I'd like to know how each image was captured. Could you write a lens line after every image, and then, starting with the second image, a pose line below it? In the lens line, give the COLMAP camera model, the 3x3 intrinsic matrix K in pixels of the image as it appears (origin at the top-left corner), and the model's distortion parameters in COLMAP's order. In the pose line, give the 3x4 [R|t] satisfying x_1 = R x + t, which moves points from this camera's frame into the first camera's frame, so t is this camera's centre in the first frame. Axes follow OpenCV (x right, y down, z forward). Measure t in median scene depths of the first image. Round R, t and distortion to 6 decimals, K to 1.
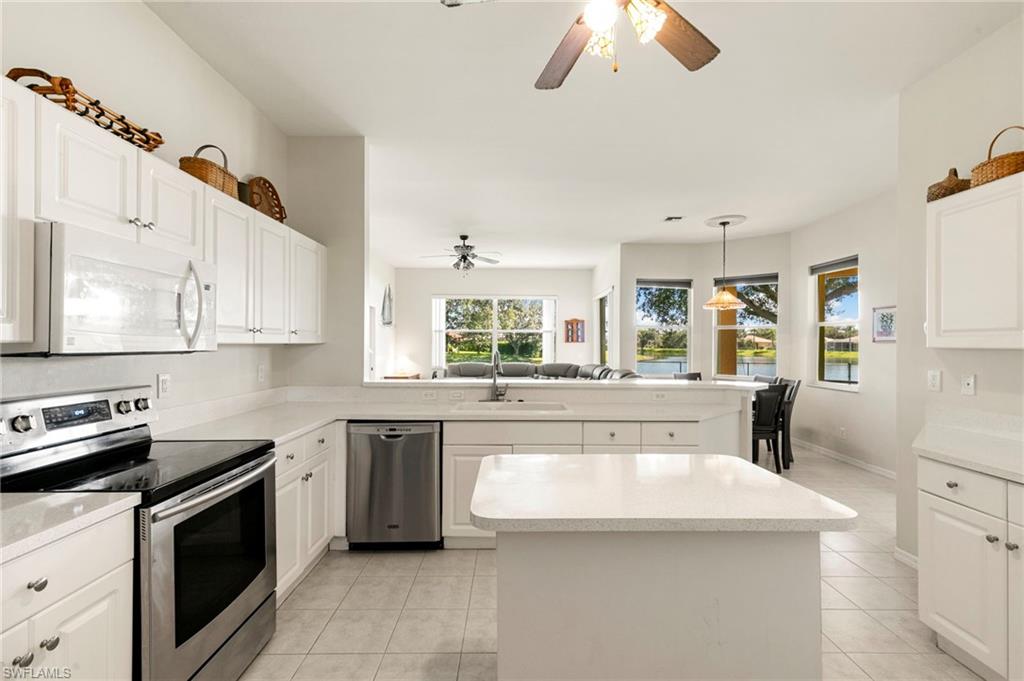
lens RADIAL K [[461.4, 0, 511.9], [0, 461.4, 342.2], [0, 0, 1]] dist [0.012340, -0.001260]
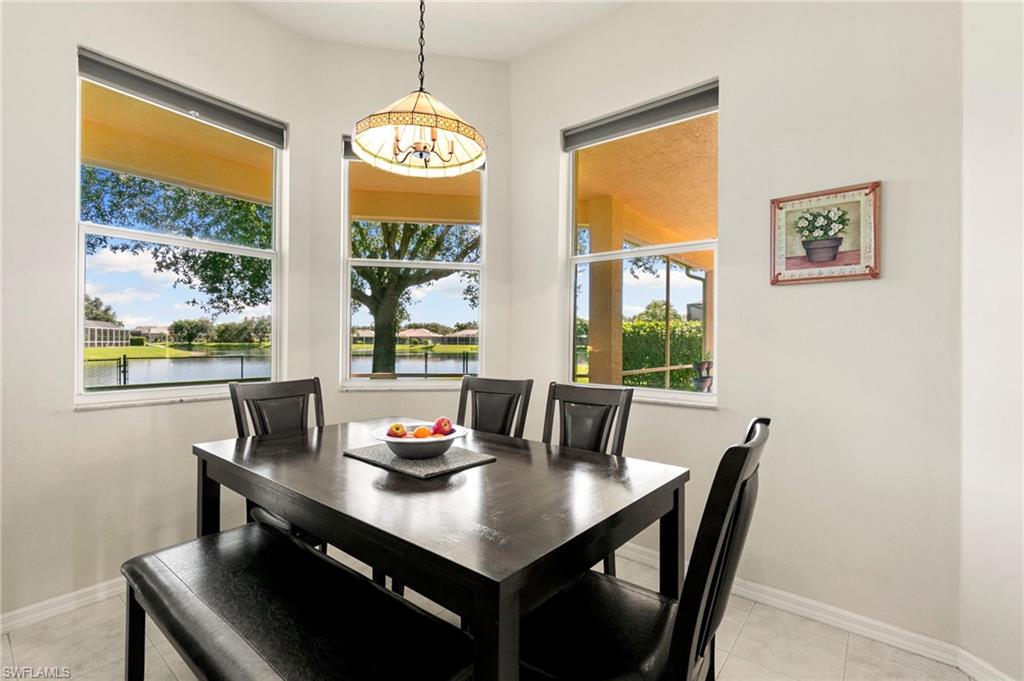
lens RADIAL K [[461.4, 0, 503.3], [0, 461.4, 340.7], [0, 0, 1]] dist [0.012340, -0.001260]
pose [[0.647370, -0.001102, 0.762175, 0.221833], [-0.004857, 0.999973, 0.005571, 0.032383], [-0.762160, -0.007308, 0.647347, 0.632620]]
